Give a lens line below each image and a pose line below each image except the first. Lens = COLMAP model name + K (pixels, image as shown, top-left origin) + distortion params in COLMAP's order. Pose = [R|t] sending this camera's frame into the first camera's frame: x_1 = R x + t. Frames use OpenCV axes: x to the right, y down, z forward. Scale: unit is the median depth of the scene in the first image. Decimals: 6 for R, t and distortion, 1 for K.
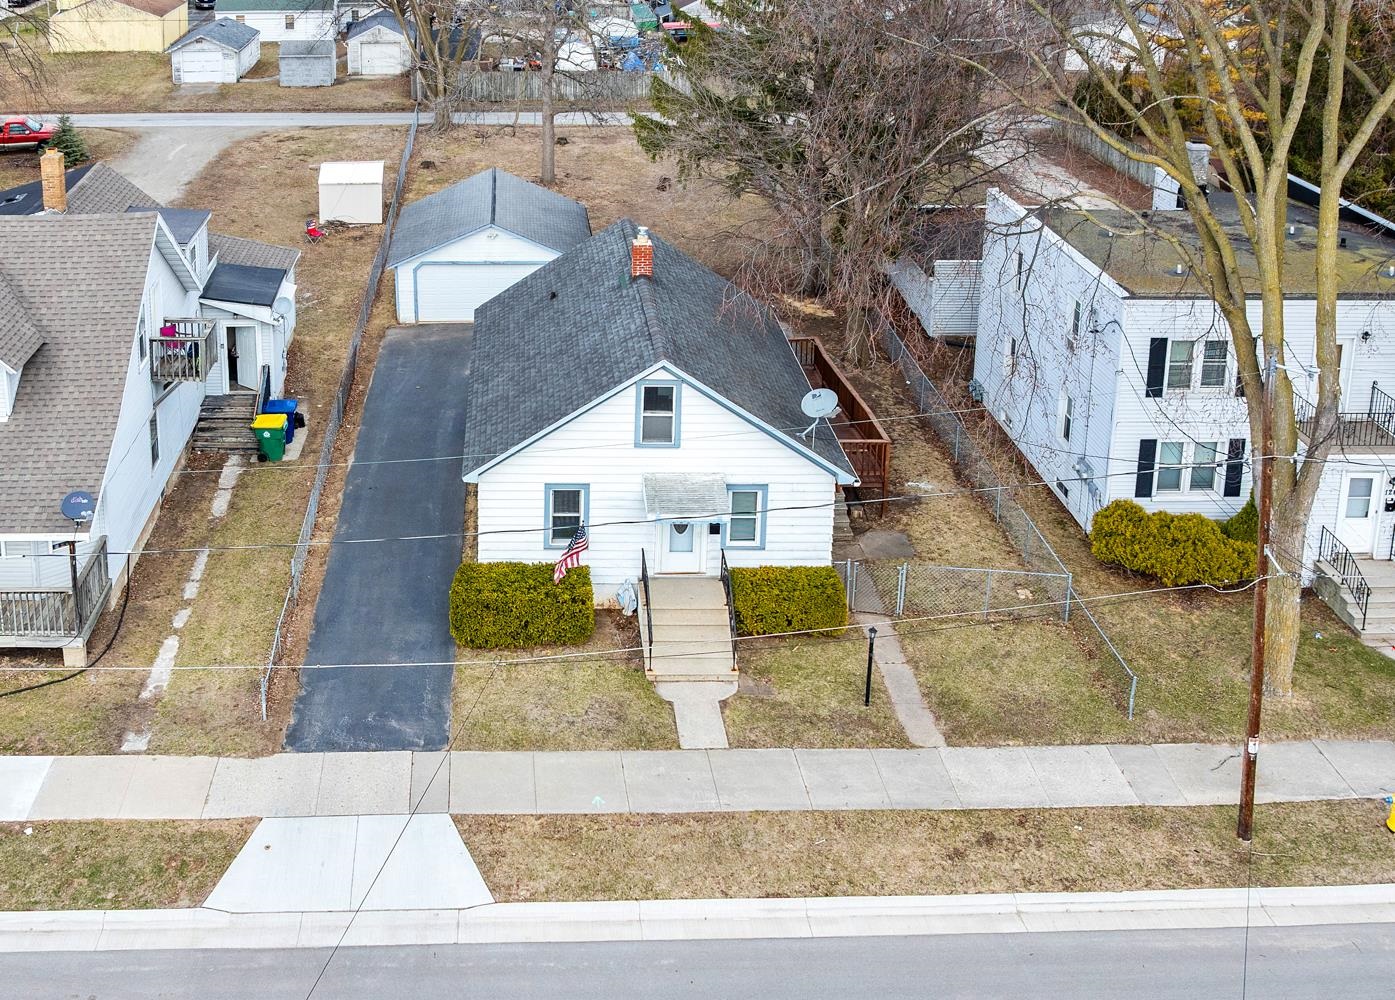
lens RADIAL K [[1357.6, 0, 533.1], [0, 1357.6, 168.8], [0, 0, 1]] dist [-0.000058, -0.003532]
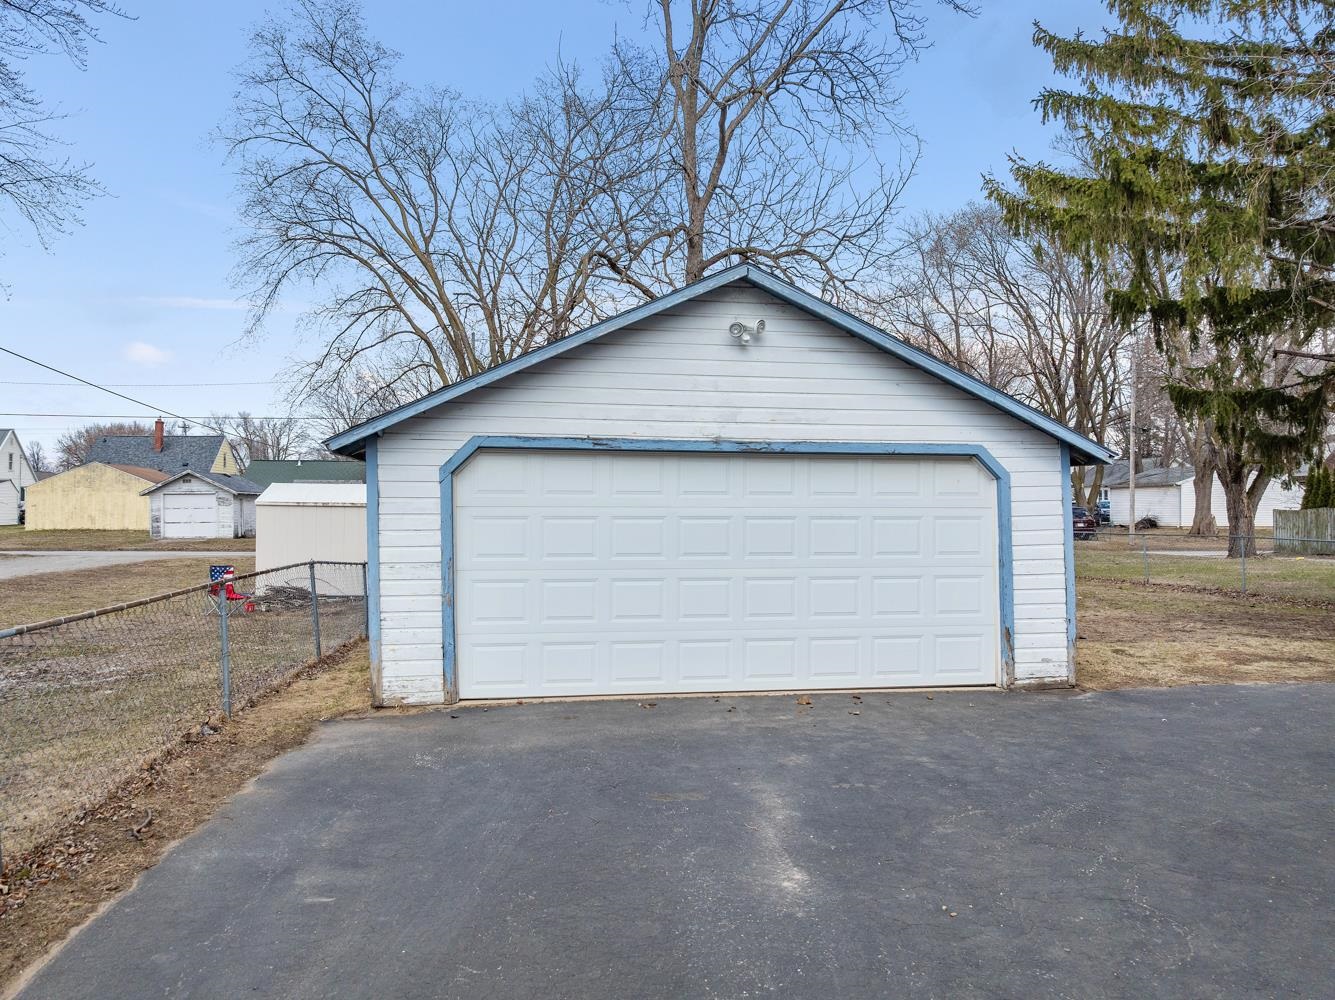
lens RADIAL K [[958.7, 0, 672.3], [0, 958.7, 508.9], [0, 0, 1]] dist [-0.044566, 0.006202]
pose [[0.991692, 0.010216, 0.128232, -0.115956], [0.022881, 0.966936, -0.253992, 0.216248], [-0.126587, 0.254816, 0.958668, 1.397189]]
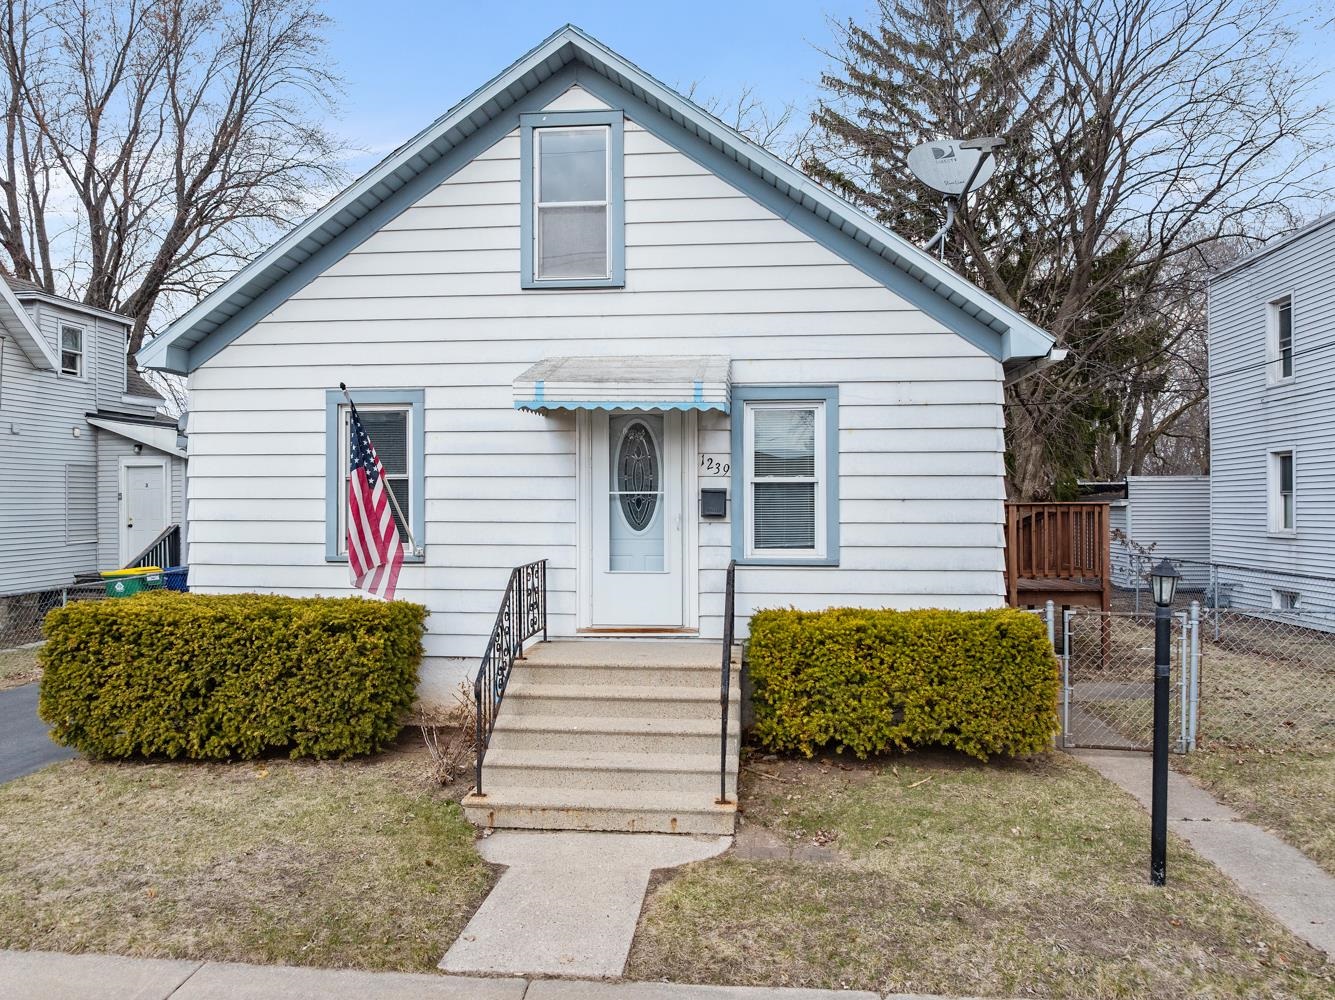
lens RADIAL K [[958.7, 0, 672.3], [0, 958.7, 508.9], [0, 0, 1]] dist [-0.044566, 0.006202]
pose [[0.994448, 0.000368, -0.105233, 0.162711], [-0.029161, 0.961799, -0.272200, 0.369988], [0.101113, 0.273757, 0.956469, 0.767181]]
